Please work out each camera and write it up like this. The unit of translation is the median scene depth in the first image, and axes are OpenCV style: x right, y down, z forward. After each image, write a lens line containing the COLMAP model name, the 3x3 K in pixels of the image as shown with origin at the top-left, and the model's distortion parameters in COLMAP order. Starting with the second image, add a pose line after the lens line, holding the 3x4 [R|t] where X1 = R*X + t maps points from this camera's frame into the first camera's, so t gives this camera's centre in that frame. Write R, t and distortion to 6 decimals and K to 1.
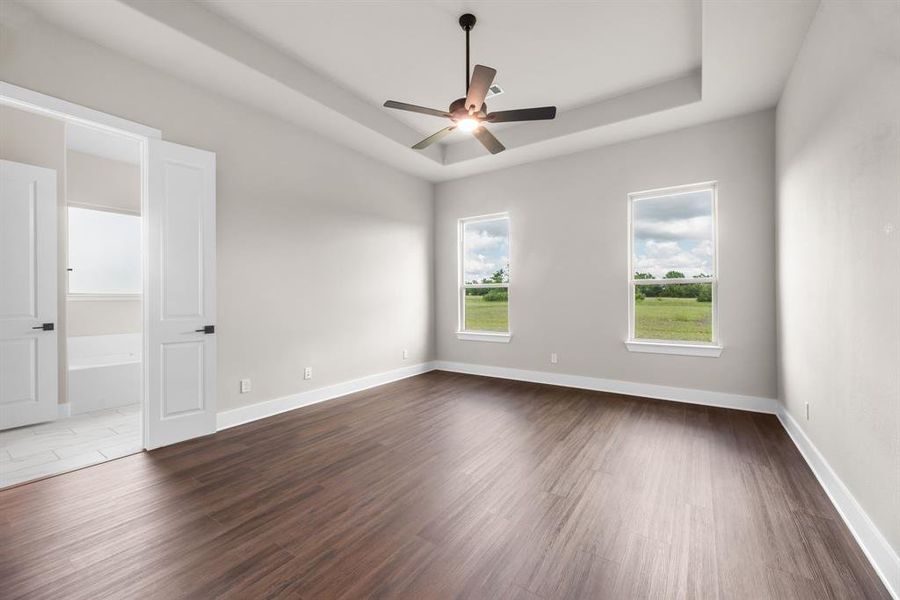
lens RADIAL K [[369.4, 0, 450.0], [0, 369.4, 300.0], [0, 0, 1]] dist [-0.000721, -0.000079]
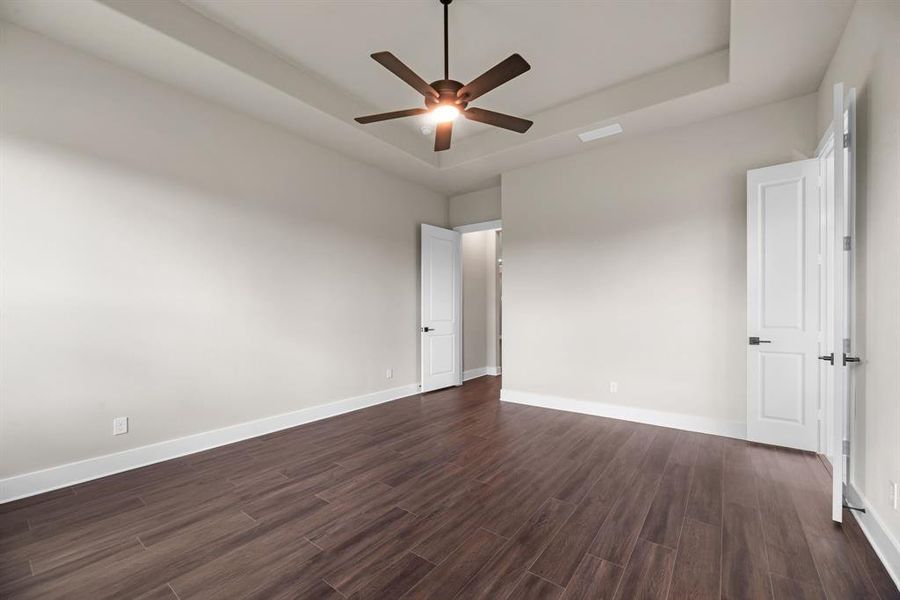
lens RADIAL K [[370.4, 0, 450.7], [0, 370.4, 318.0], [0, 0, 1]] dist [-0.000492, -0.006219]
pose [[0.998913, 0.006552, -0.046149, 0.084347], [-0.006307, 0.999965, 0.005461, -0.000229], [0.046183, -0.005164, 0.998920, 0.122761]]
